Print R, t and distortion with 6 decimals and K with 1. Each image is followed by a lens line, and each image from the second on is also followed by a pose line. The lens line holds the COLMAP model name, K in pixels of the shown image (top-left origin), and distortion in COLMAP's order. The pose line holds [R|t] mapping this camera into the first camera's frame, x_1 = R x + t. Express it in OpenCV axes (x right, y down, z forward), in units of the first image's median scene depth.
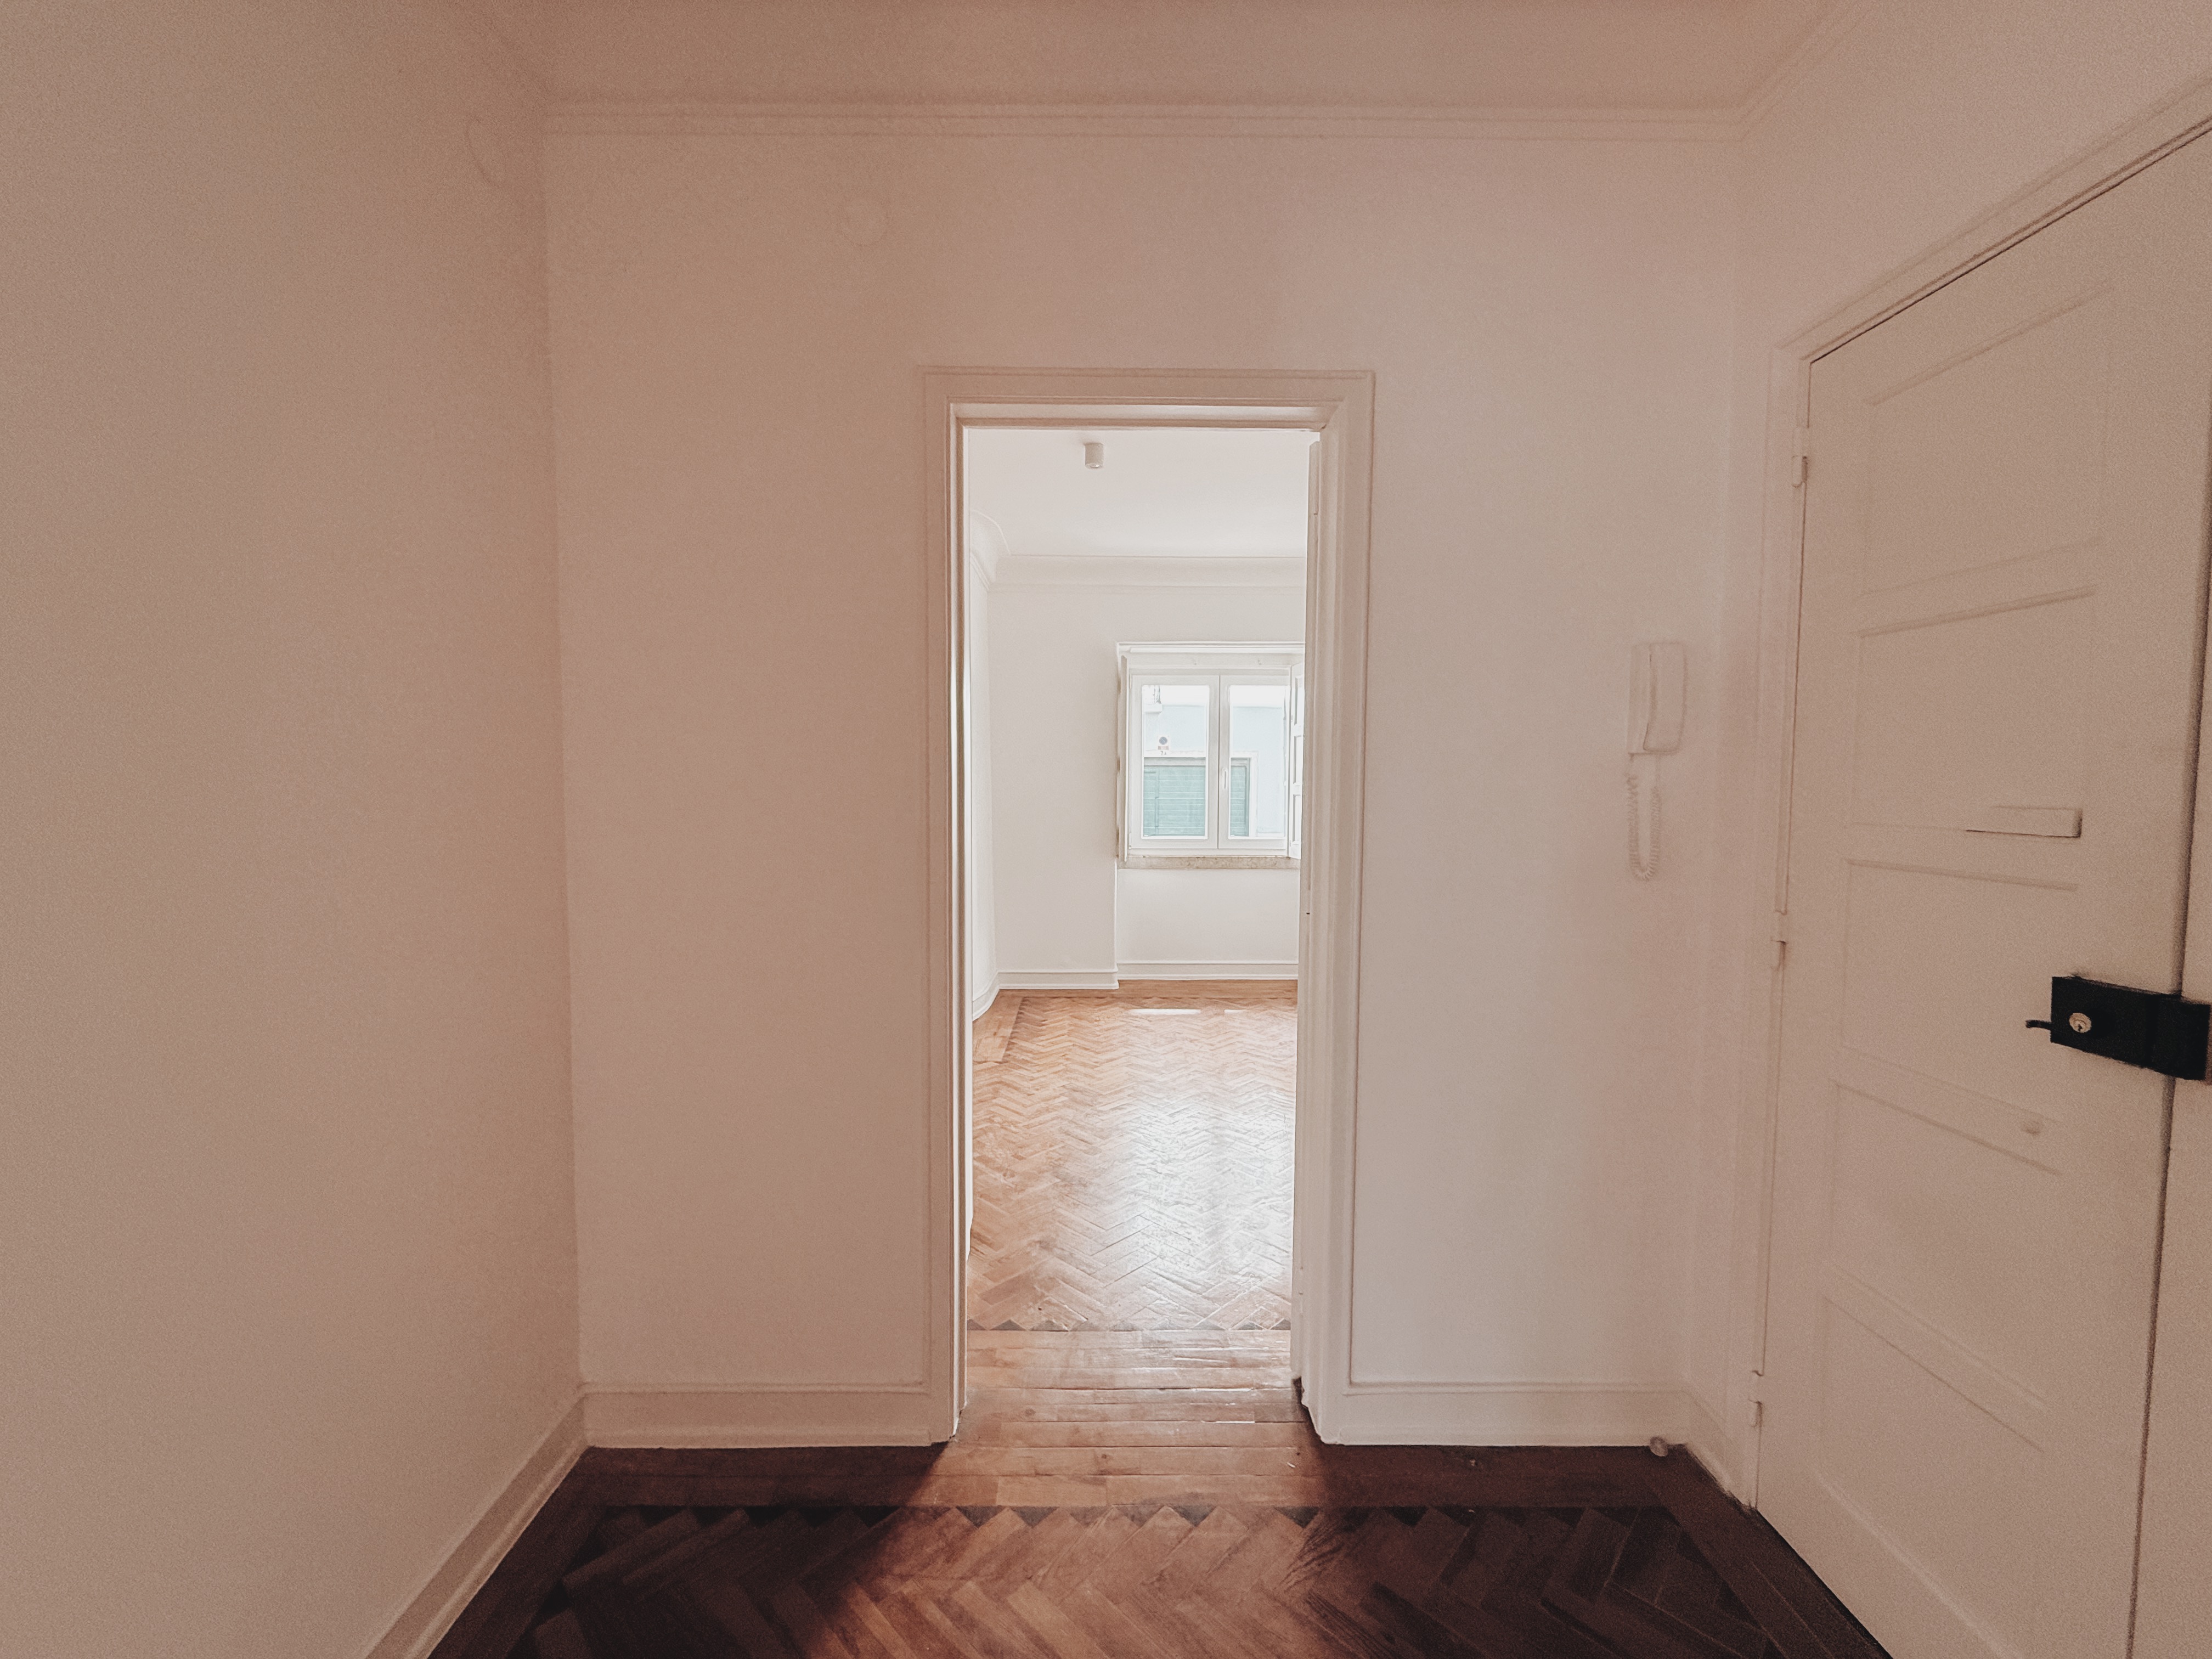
lens RADIAL K [[878.2, 0, 1099.3], [0, 878.2, 828.3], [0, 0, 1]] dist [0.001157, 0.000116]
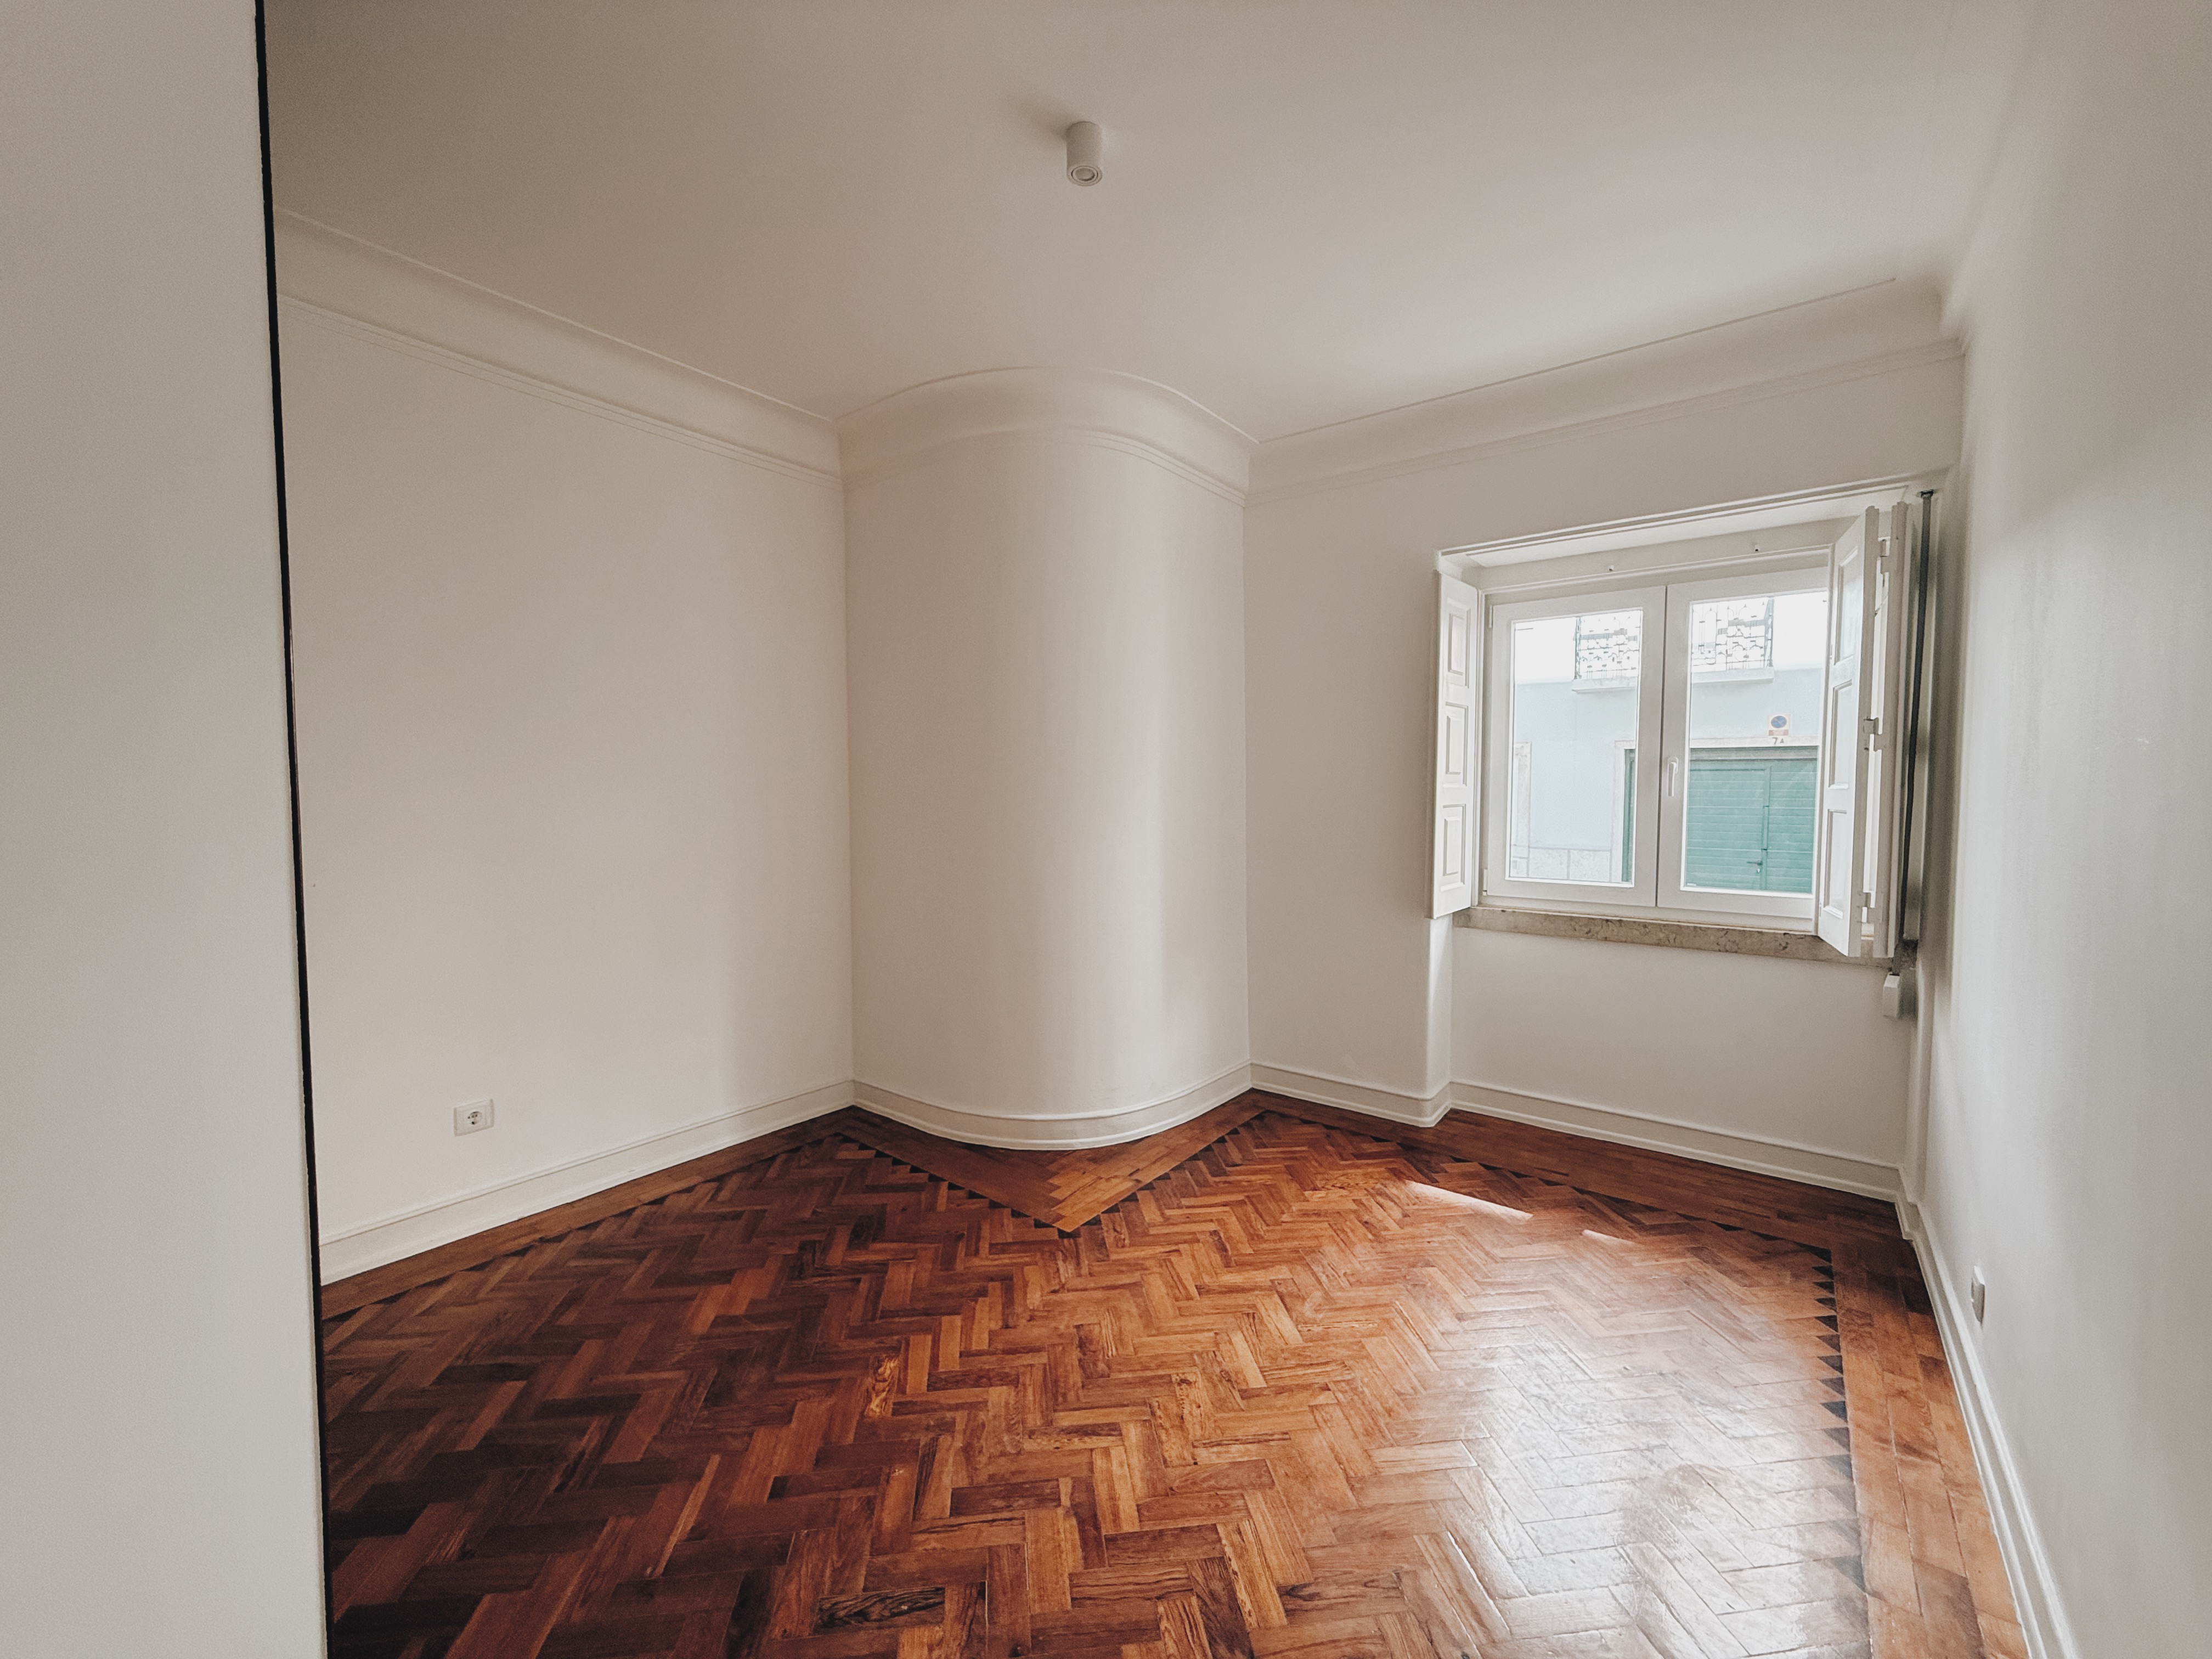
lens RADIAL K [[878.2, 0, 1099.3], [0, 878.2, 828.3], [0, 0, 1]] dist [0.001157, 0.000116]
pose [[0.785804, 0.025576, -0.617947, 0.218296], [-0.027697, 0.999597, 0.006153, -0.021084], [0.617855, 0.012280, 0.786196, 0.395261]]
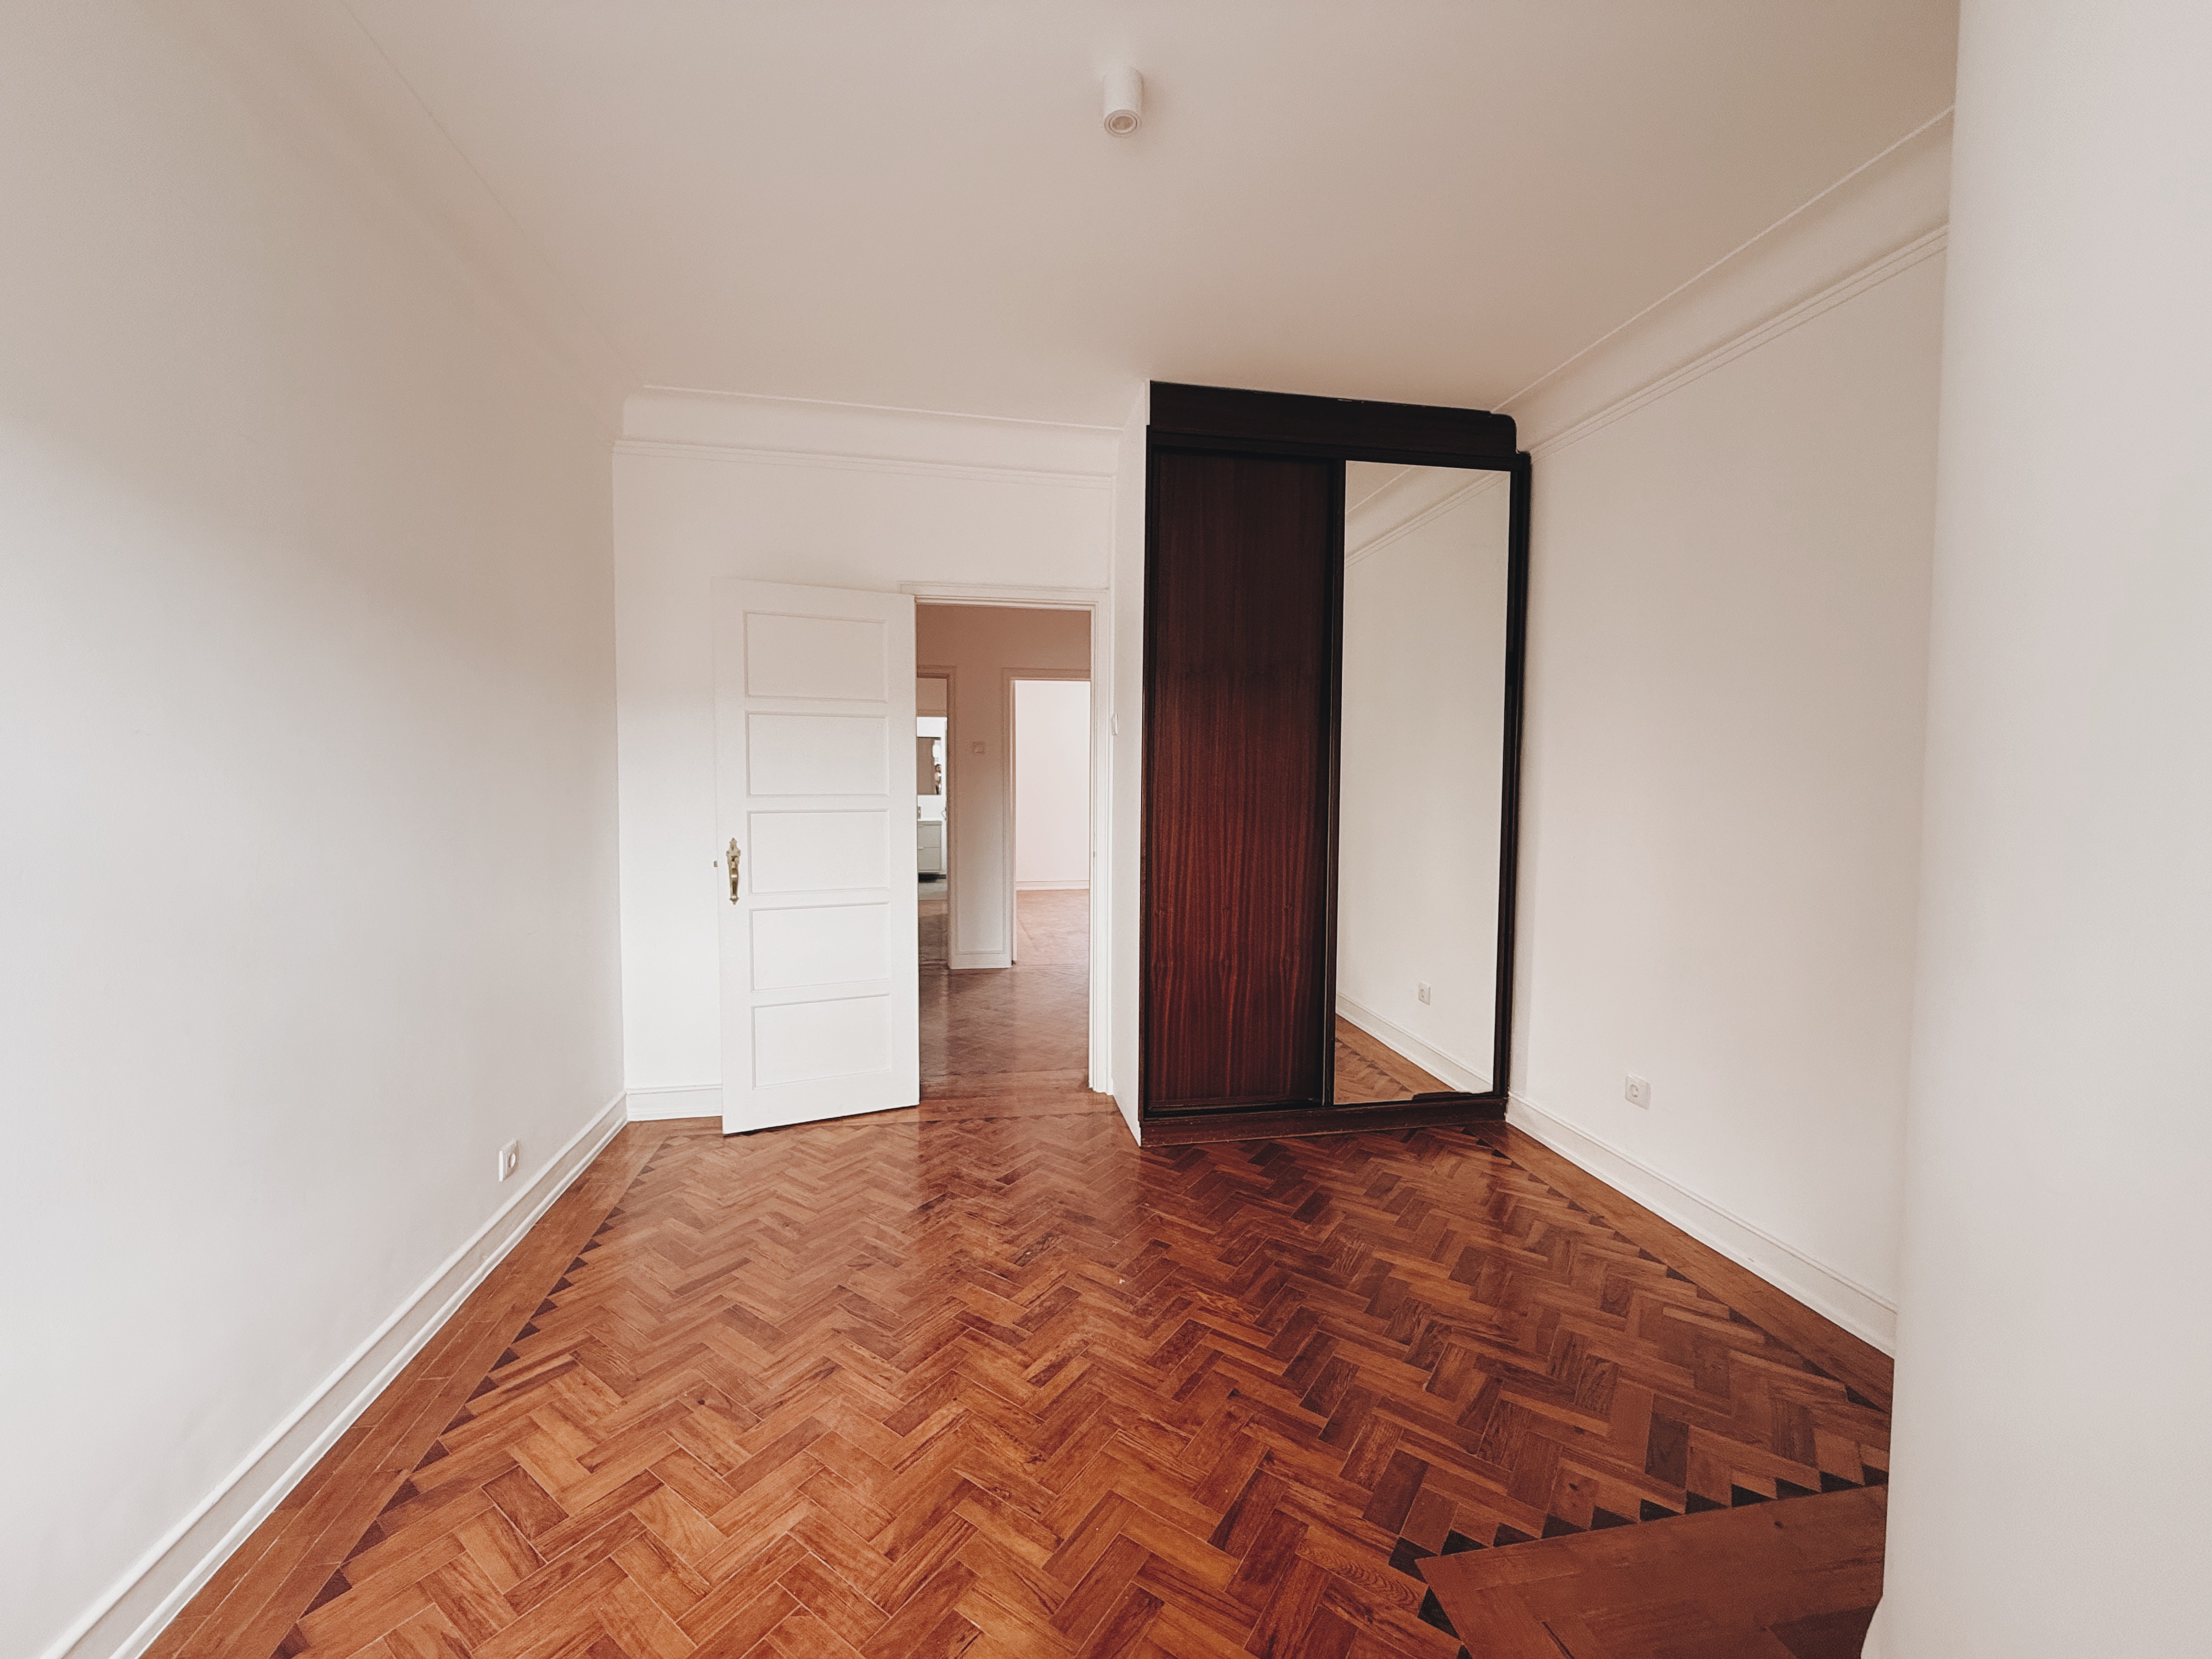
lens RADIAL K [[878.2, 0, 1099.3], [0, 878.2, 828.3], [0, 0, 1]] dist [0.001157, 0.000116]
pose [[-0.984797, -0.002065, -0.173697, 0.059883], [-0.020749, 0.994168, 0.105823, -0.052247], [0.172465, 0.107818, -0.979097, 0.993919]]
